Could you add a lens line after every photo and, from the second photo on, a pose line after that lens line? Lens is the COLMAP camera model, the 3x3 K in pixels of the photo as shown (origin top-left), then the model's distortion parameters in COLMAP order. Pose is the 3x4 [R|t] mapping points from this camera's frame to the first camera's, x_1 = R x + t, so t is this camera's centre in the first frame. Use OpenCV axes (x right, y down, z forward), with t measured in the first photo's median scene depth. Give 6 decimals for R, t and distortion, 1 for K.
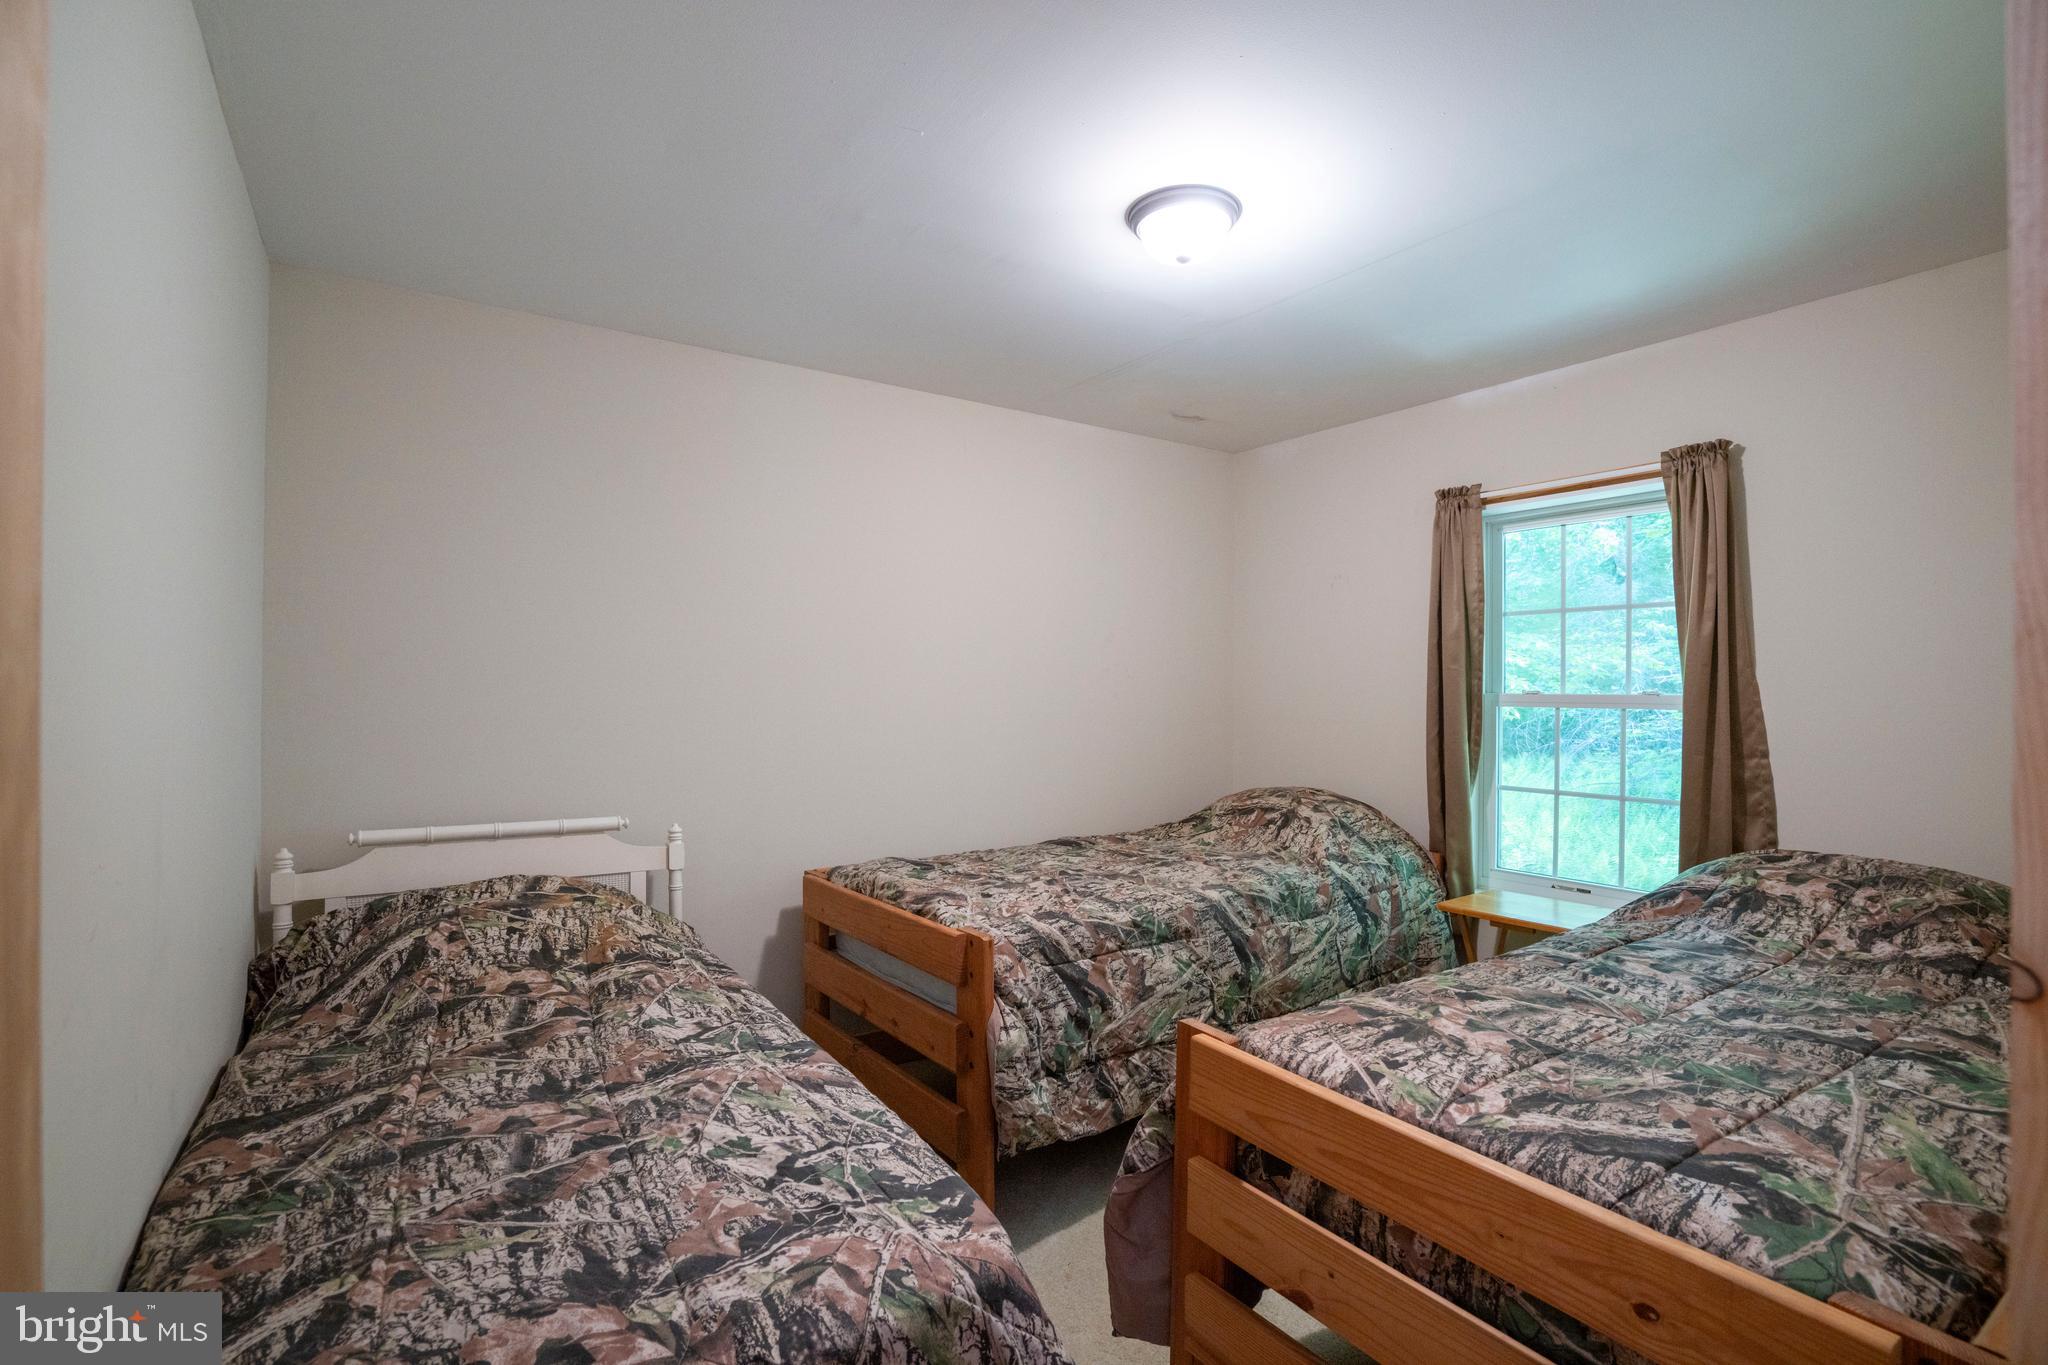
lens RADIAL K [[943.8, 0, 1019.6], [0, 943.8, 685.5], [0, 0, 1]] dist [-0.064231, 0.025433]
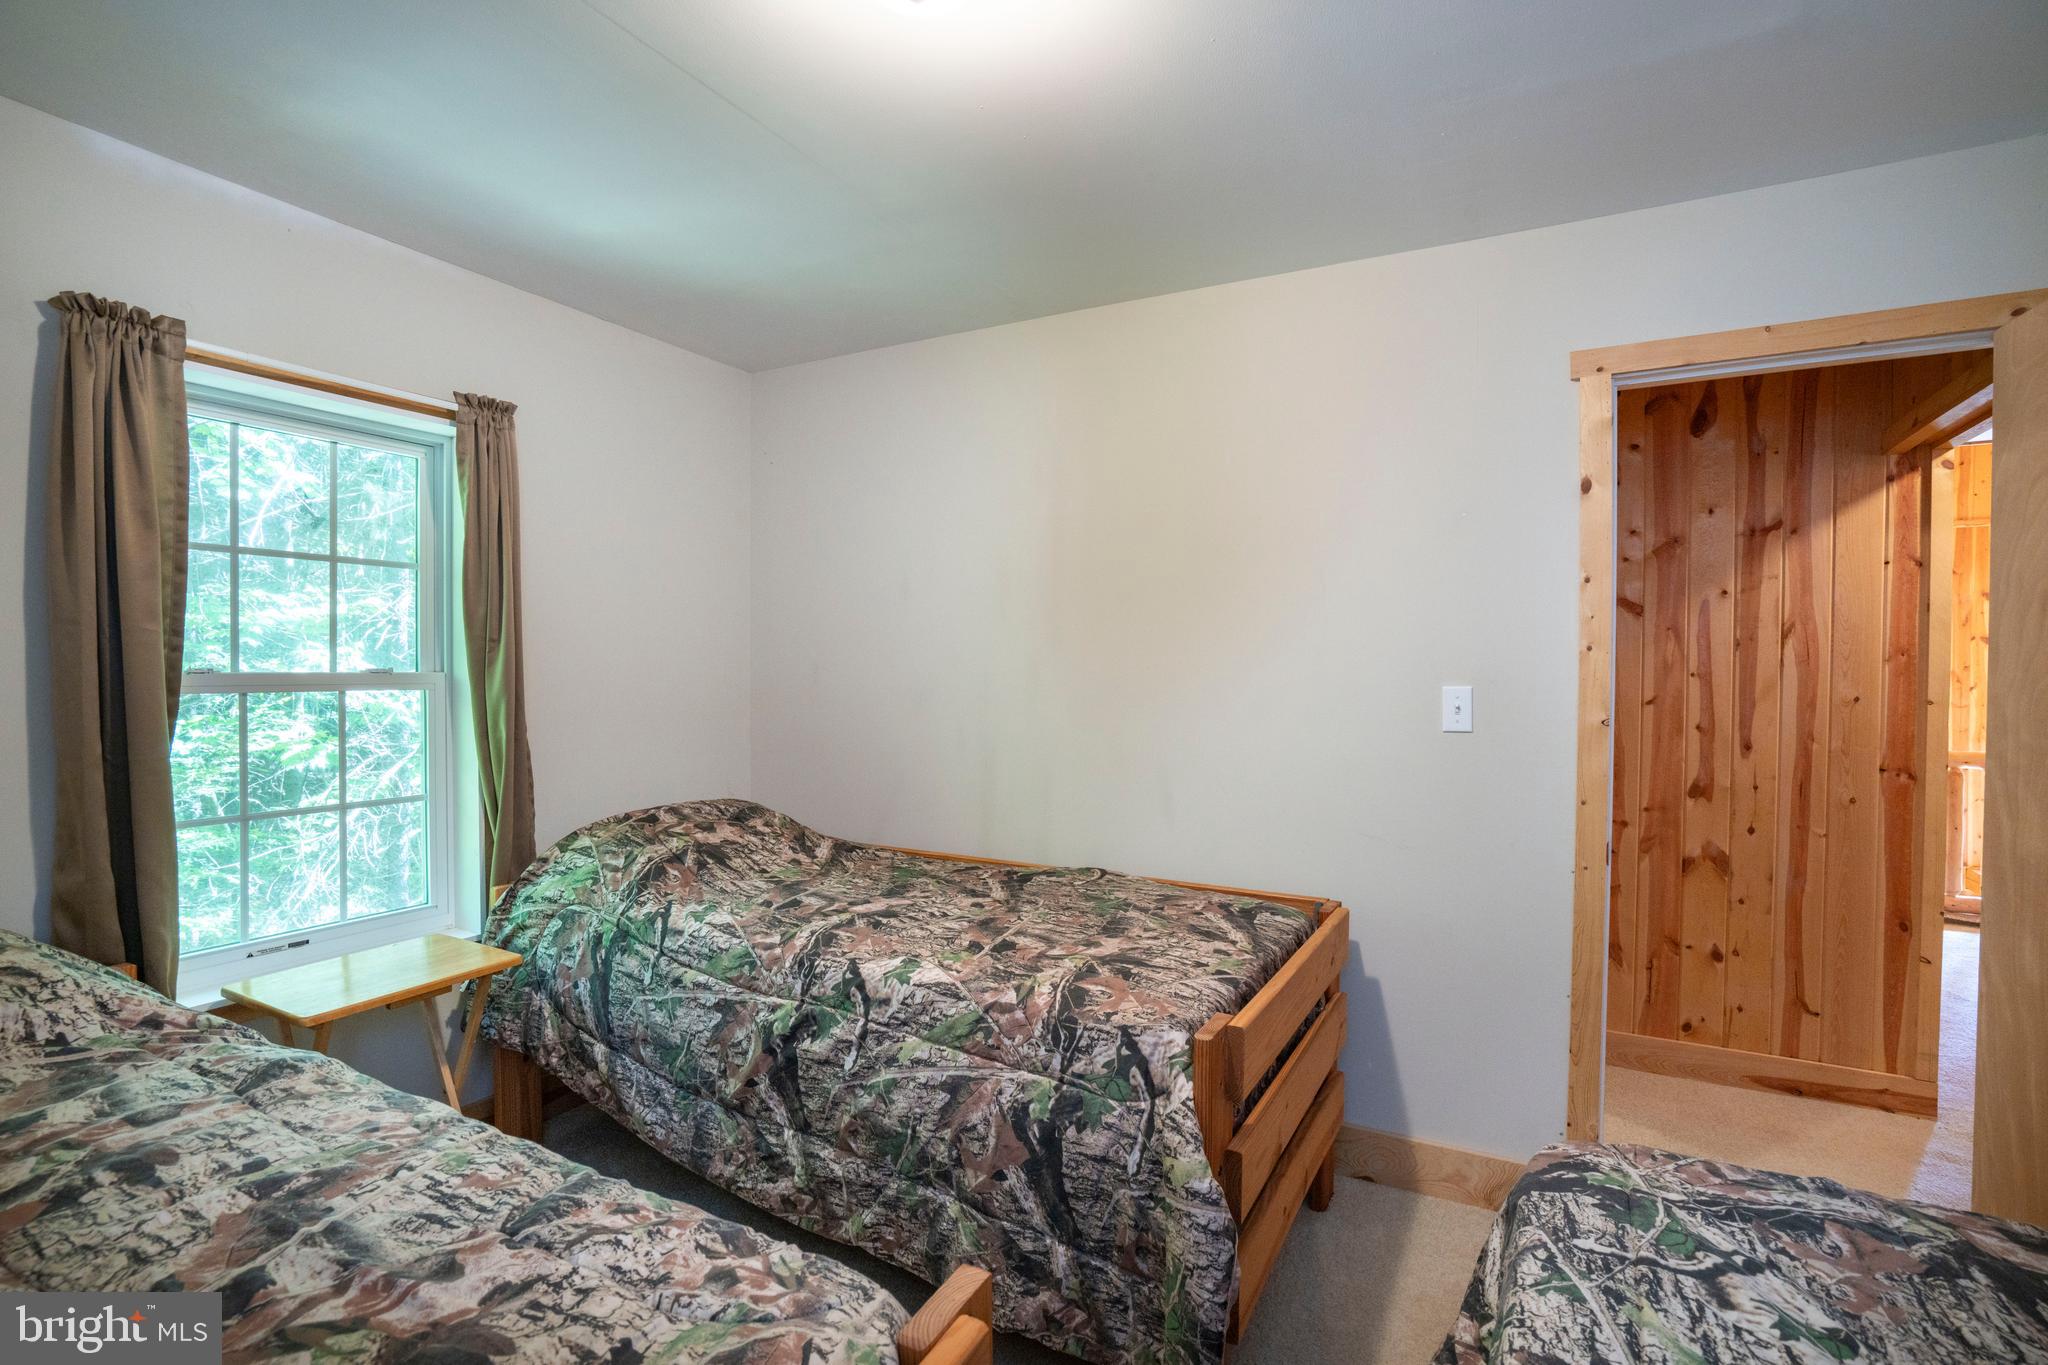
lens RADIAL K [[943.8, 0, 1019.6], [0, 943.8, 685.5], [0, 0, 1]] dist [-0.064231, 0.025433]
pose [[-0.458096, -0.029172, 0.888424, -0.596748], [-0.011186, 0.999571, 0.027053, -0.009686], [-0.888832, 0.002455, -0.458226, 1.745371]]
